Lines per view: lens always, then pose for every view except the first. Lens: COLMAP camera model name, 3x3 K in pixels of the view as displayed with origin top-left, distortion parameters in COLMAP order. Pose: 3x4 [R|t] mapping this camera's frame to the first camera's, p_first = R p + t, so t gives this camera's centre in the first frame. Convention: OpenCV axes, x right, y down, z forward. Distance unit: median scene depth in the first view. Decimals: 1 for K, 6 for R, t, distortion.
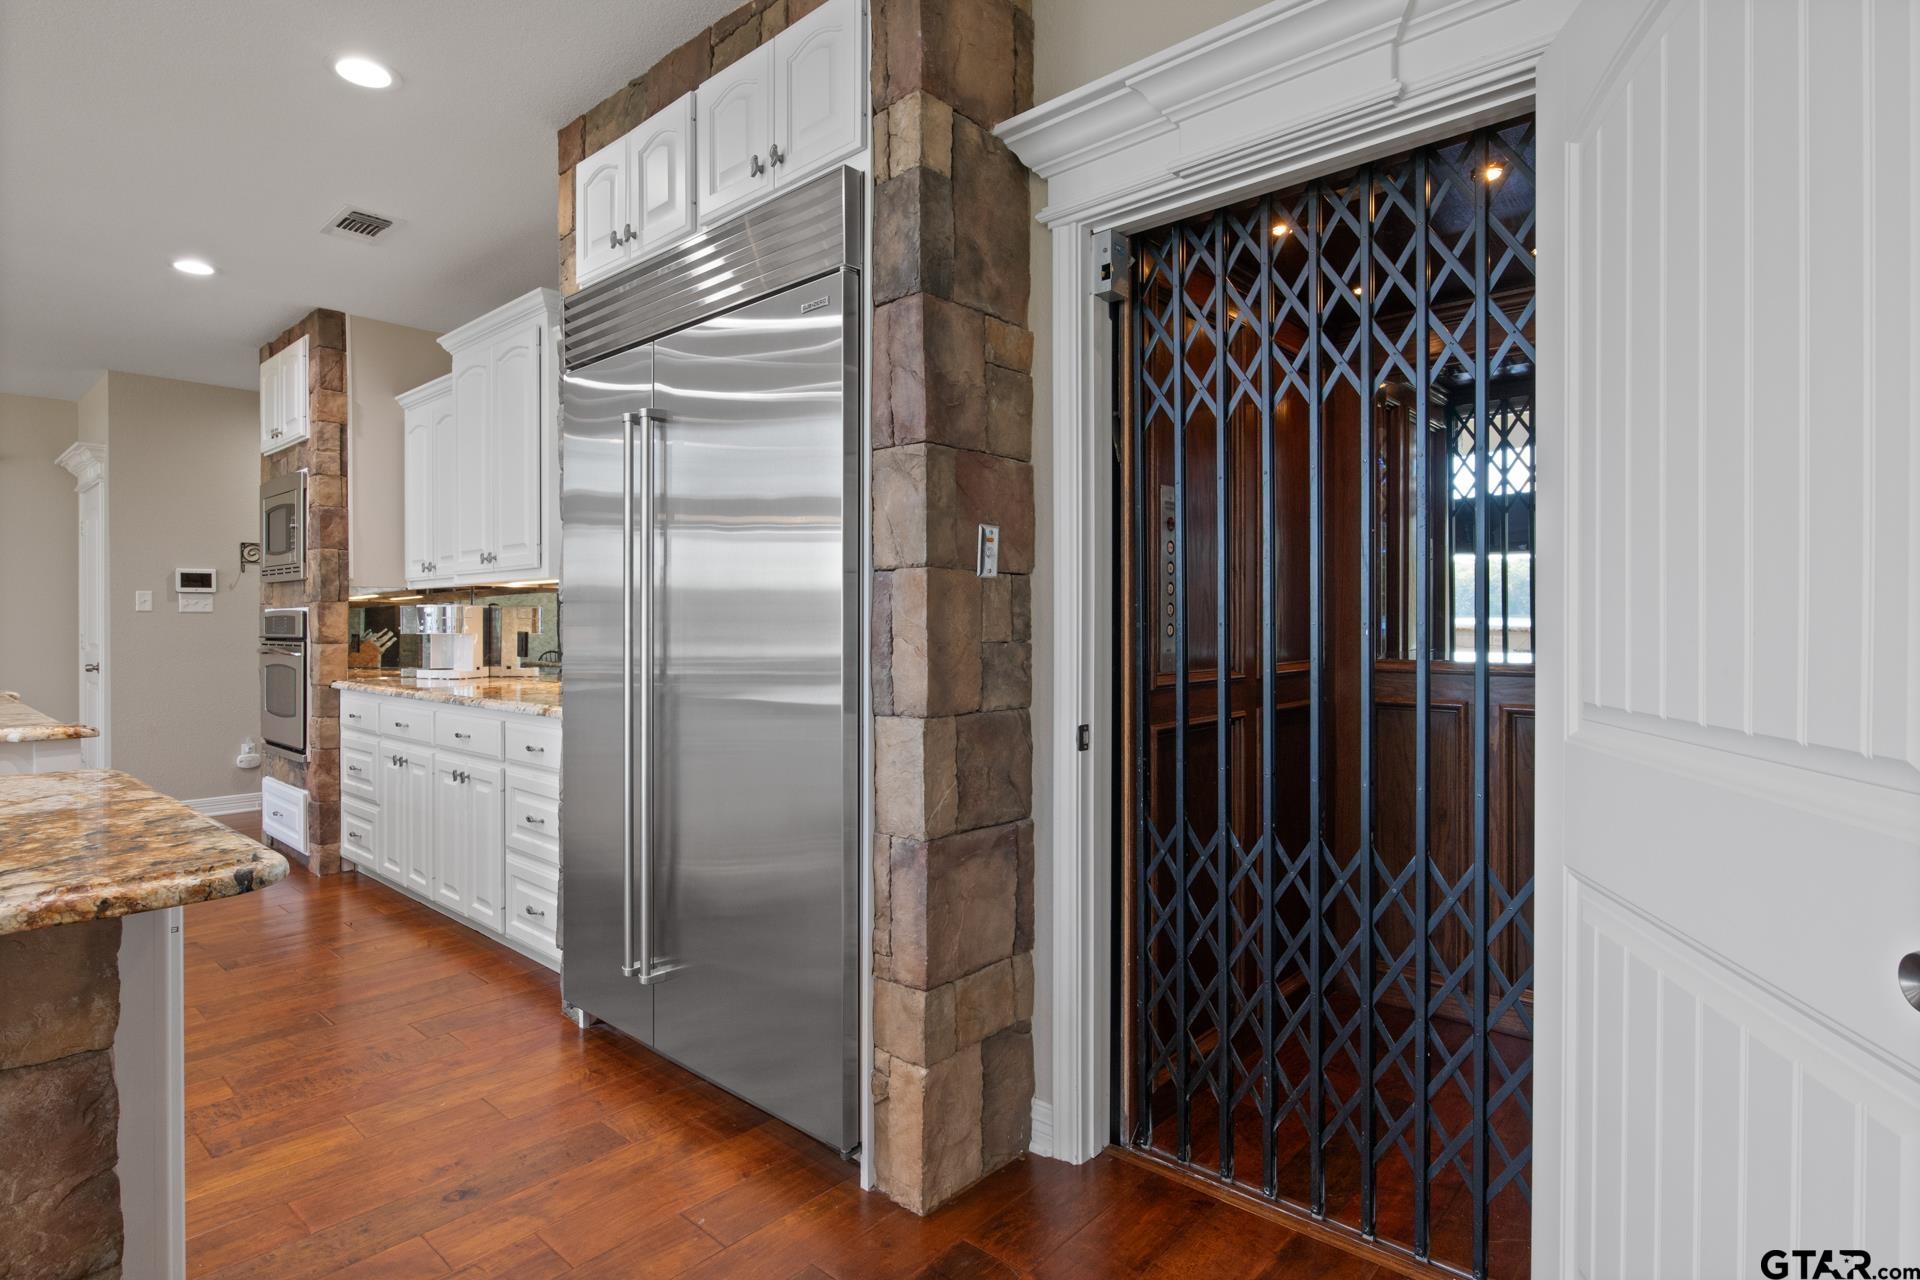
lens RADIAL K [[971.4, 0, 955.9], [0, 971.4, 630.6], [0, 0, 1]] dist [-0.009700, -0.001828]
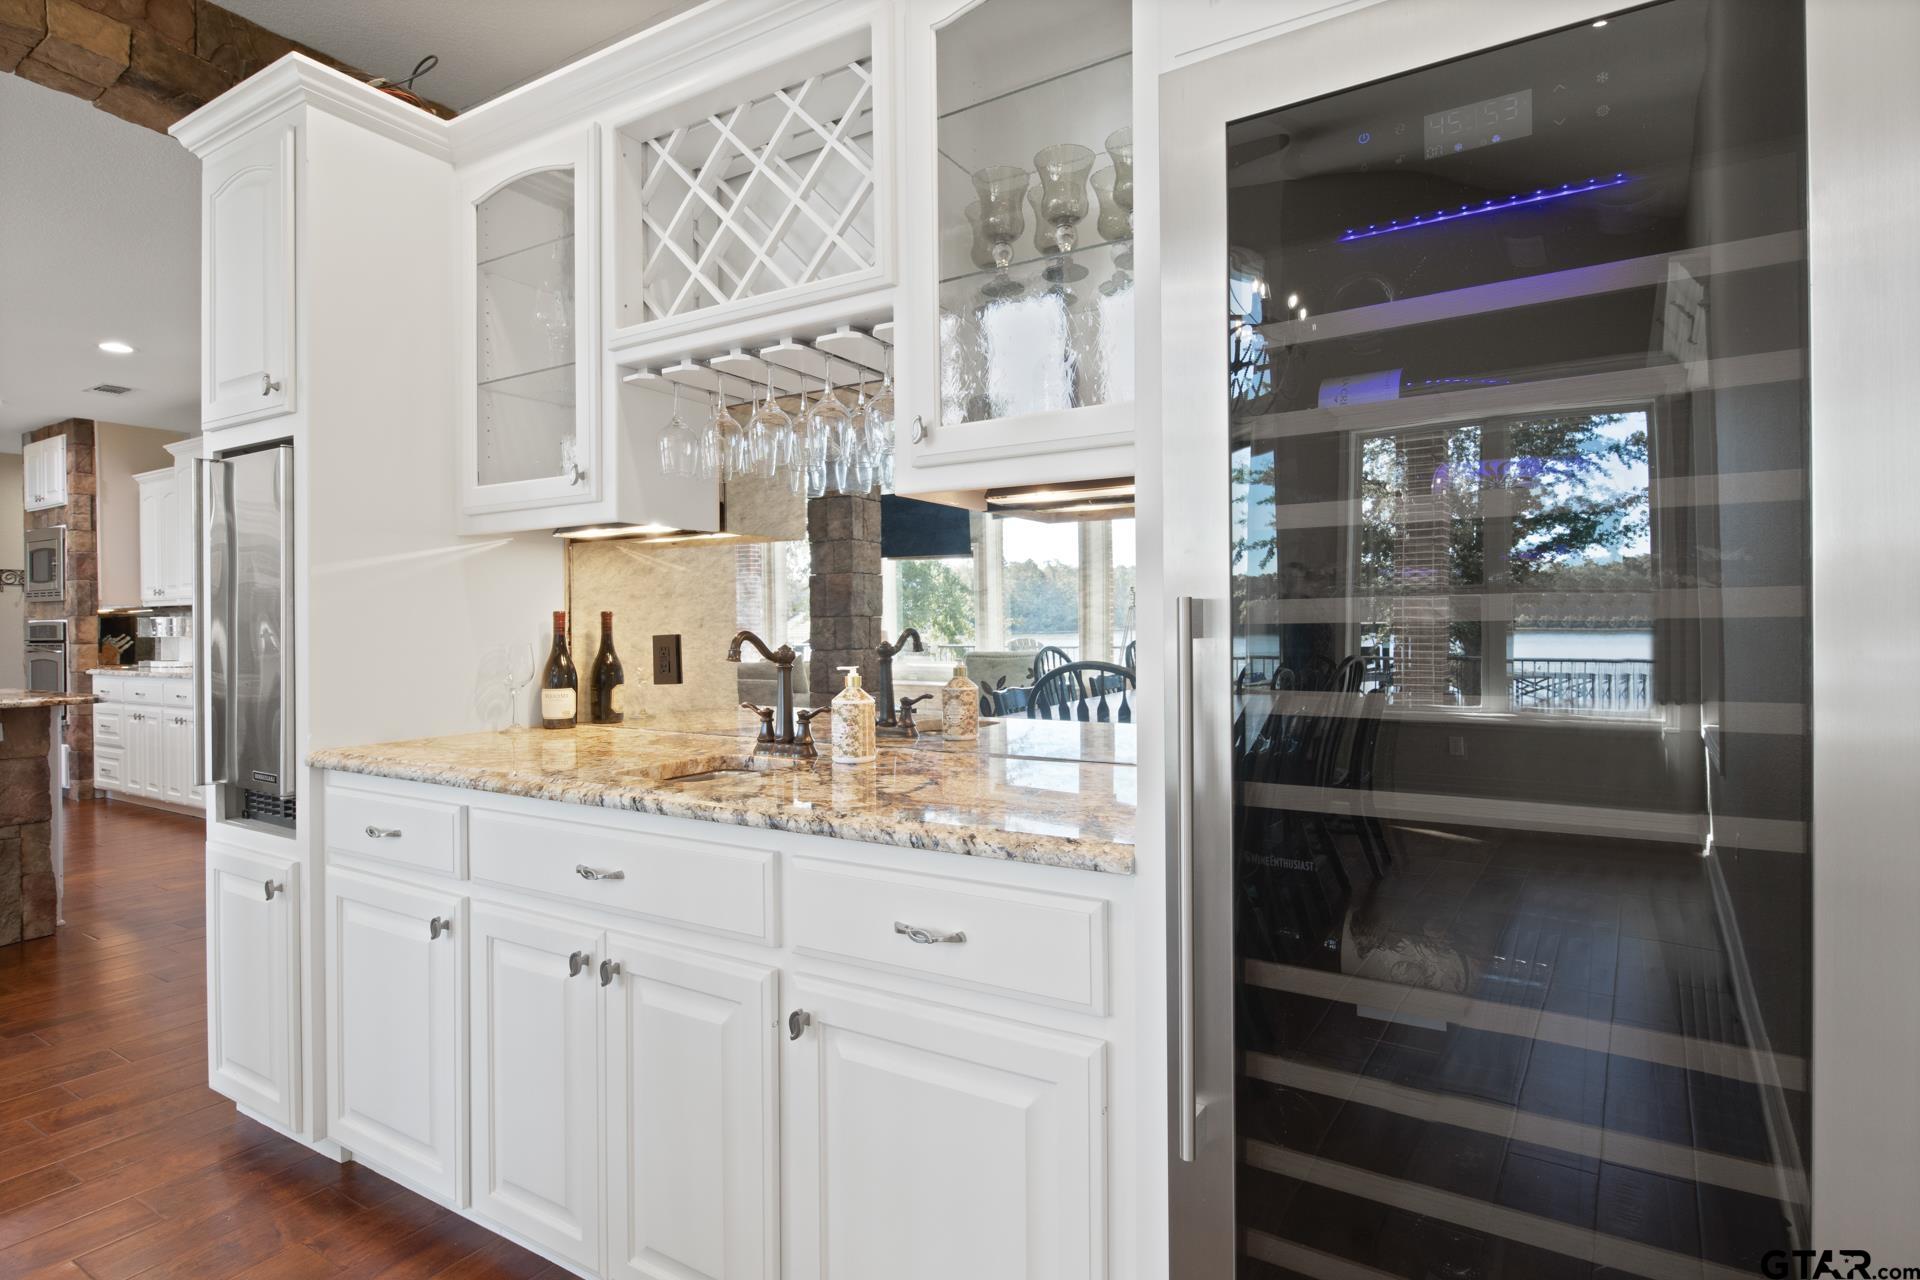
lens RADIAL K [[971.4, 0, 960.8], [0, 971.4, 630.5], [0, 0, 1]] dist [-0.009700, -0.001828]
pose [[0.982023, -0.008837, 0.188553, 0.389779], [0.008867, 0.999960, 0.000687, 0.003668], [-0.188552, 0.000997, 0.982063, -0.694527]]
